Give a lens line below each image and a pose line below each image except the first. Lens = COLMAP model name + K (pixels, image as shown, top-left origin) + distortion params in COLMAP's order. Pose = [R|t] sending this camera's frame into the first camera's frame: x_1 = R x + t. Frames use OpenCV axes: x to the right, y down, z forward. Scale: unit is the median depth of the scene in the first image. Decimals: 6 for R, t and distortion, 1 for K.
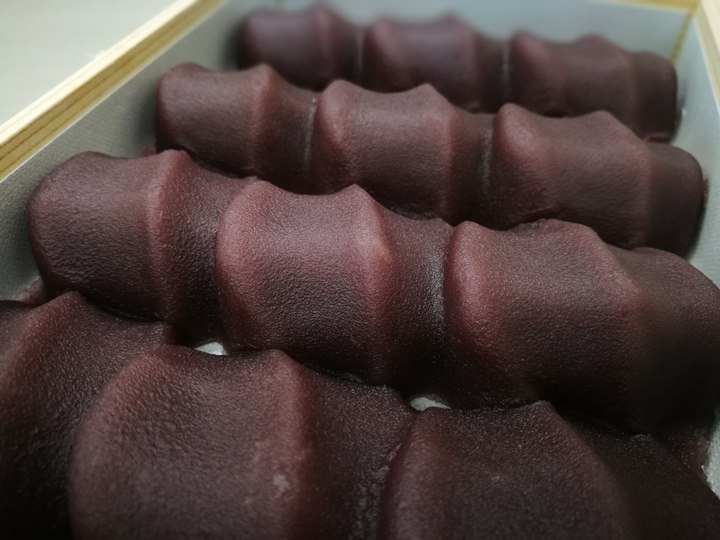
lens RADIAL K [[566.7, 0, 360.0], [0, 566.7, 270.0], [0, 0, 1]] dist [-0.122198, 0.090015]
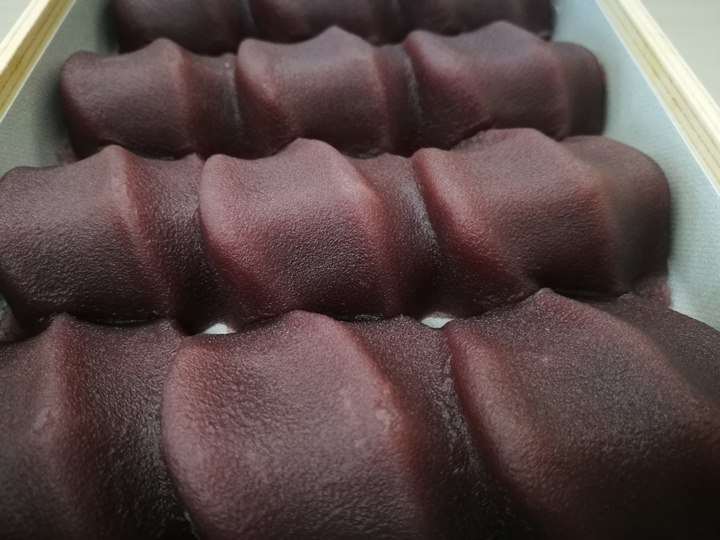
lens RADIAL K [[560.1, 0, 360.0], [0, 560.1, 270.0], [0, 0, 1]] dist [-0.089411, 0.000147]
pose [[0.949701, -0.260148, 0.174331, -0.179453], [0.242345, 0.963110, 0.116991, -0.019308], [-0.198335, -0.068858, 0.977713, -0.018578]]
